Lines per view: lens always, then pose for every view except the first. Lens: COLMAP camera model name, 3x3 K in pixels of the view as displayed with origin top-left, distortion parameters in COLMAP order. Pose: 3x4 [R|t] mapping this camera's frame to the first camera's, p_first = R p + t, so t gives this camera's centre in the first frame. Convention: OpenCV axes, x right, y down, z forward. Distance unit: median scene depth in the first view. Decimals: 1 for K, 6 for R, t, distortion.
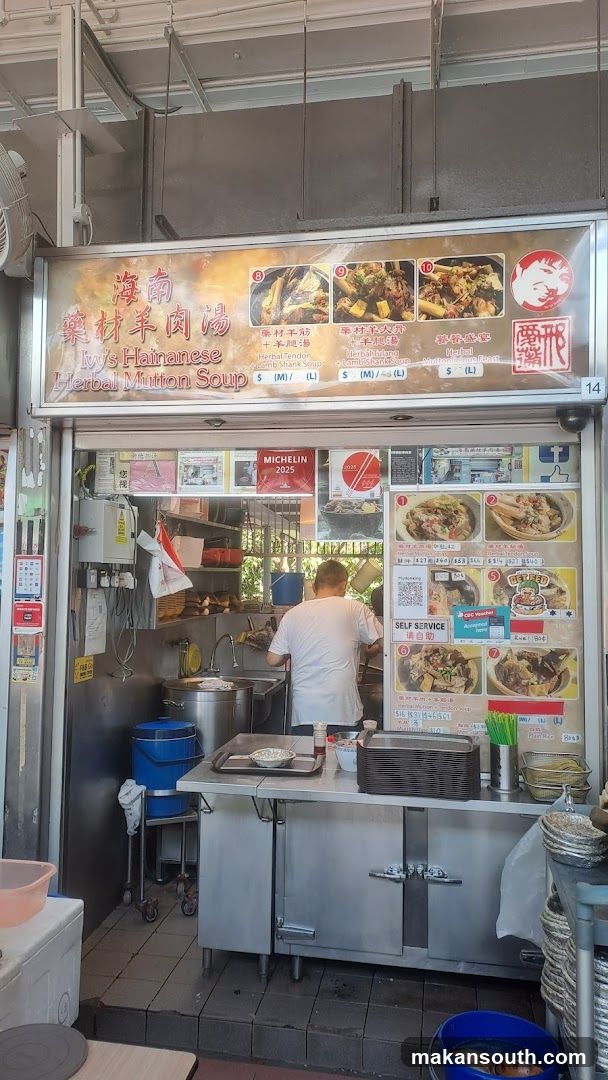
lens RADIAL K [[781.9, 0, 292.8], [0, 781.9, 538.5], [0, 0, 1]] dist [0.114129, -0.169945]
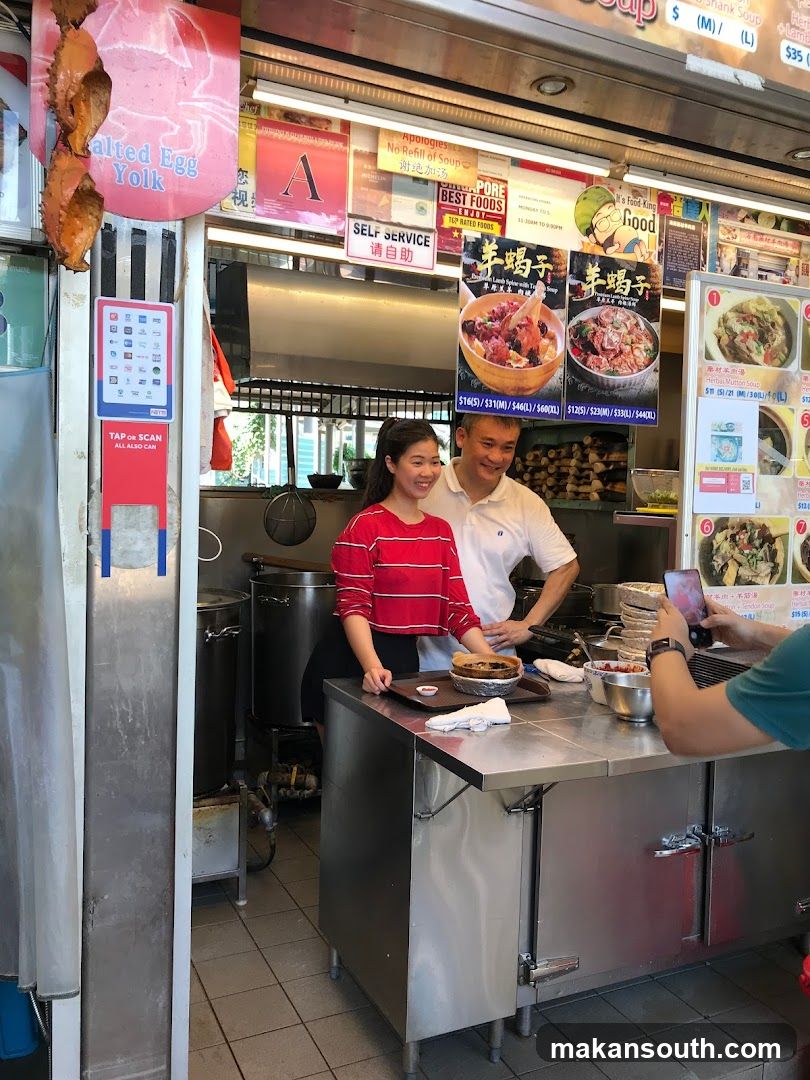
lens RADIAL K [[913.5, 0, 404.9], [0, 913.5, 521.5], [0, 0, 1]] dist [-0.142179, 0.359537]
pose [[0.807090, -0.010862, 0.590328, -0.539267], [-0.050140, 0.994958, 0.086859, 0.088816], [-0.588295, -0.099702, 0.802476, 0.564319]]
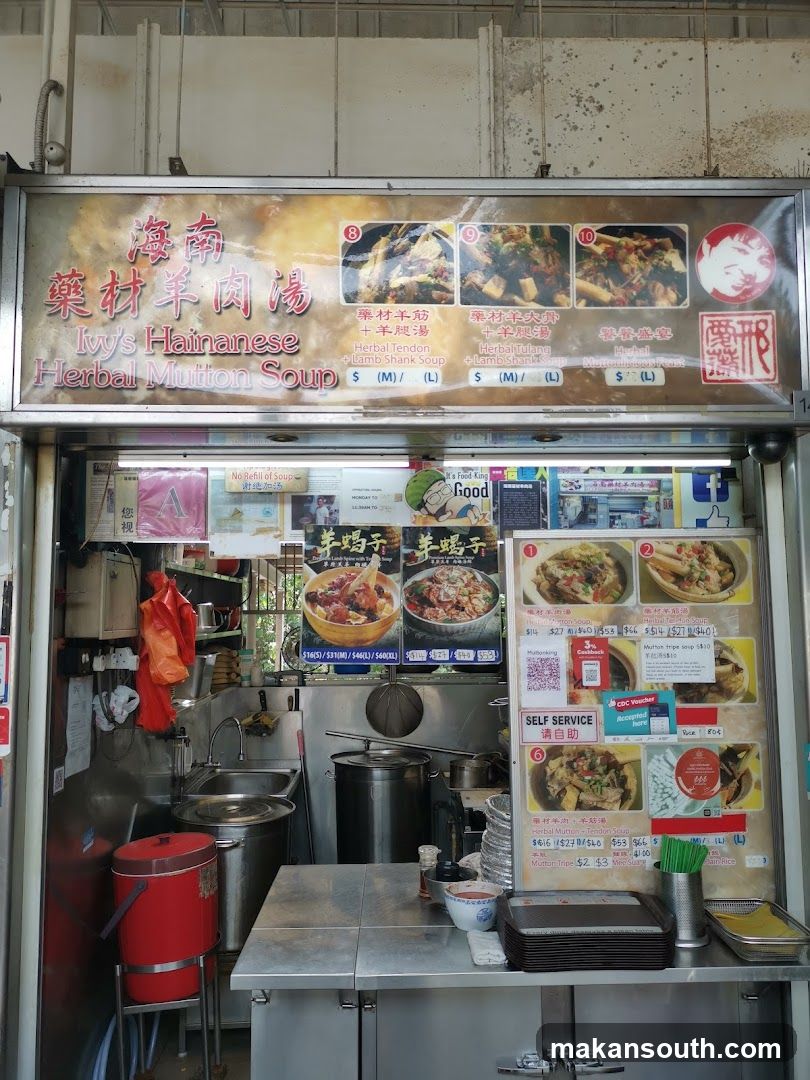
lens RADIAL K [[818.1, 0, 403.7], [0, 818.1, 547.3], [0, 0, 1]] dist [0.068466, -0.089786]
pose [[0.979185, -0.002575, 0.202955, -0.144412], [0.010106, 0.999298, -0.036083, -0.026026], [-0.202720, 0.037384, 0.978523, 0.276955]]
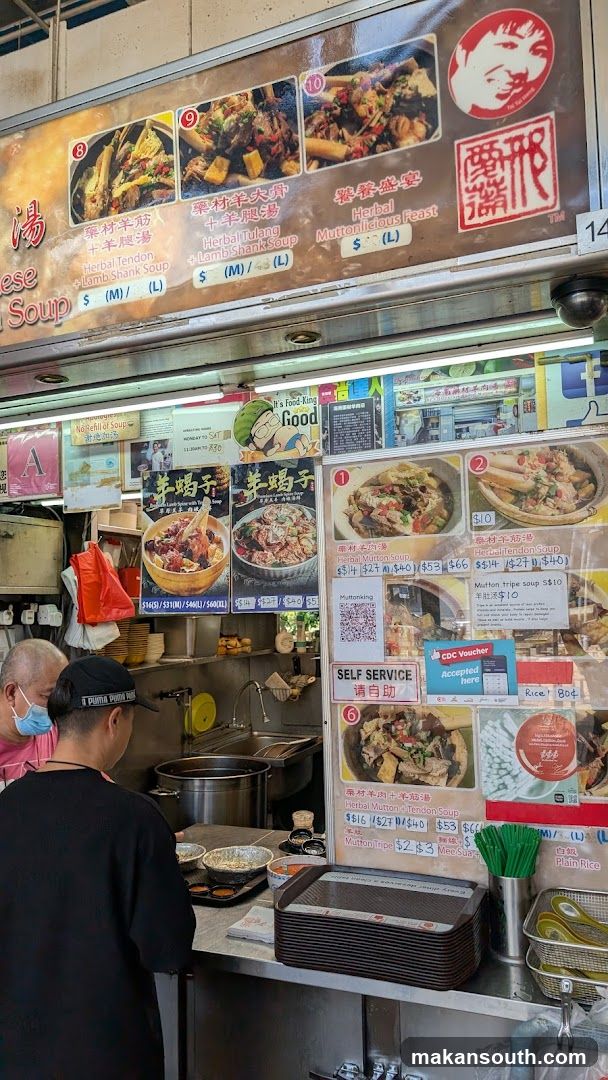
lens RADIAL K [[770.4, 0, 304.0], [0, 770.4, 540.0], [0, 0, 1]] dist [0.017026, -0.005217]
pose [[0.976838, -0.054021, -0.207048, 0.250076], [0.044760, 0.997787, -0.049161, 0.033762], [0.209246, 0.038754, 0.977095, 0.404873]]
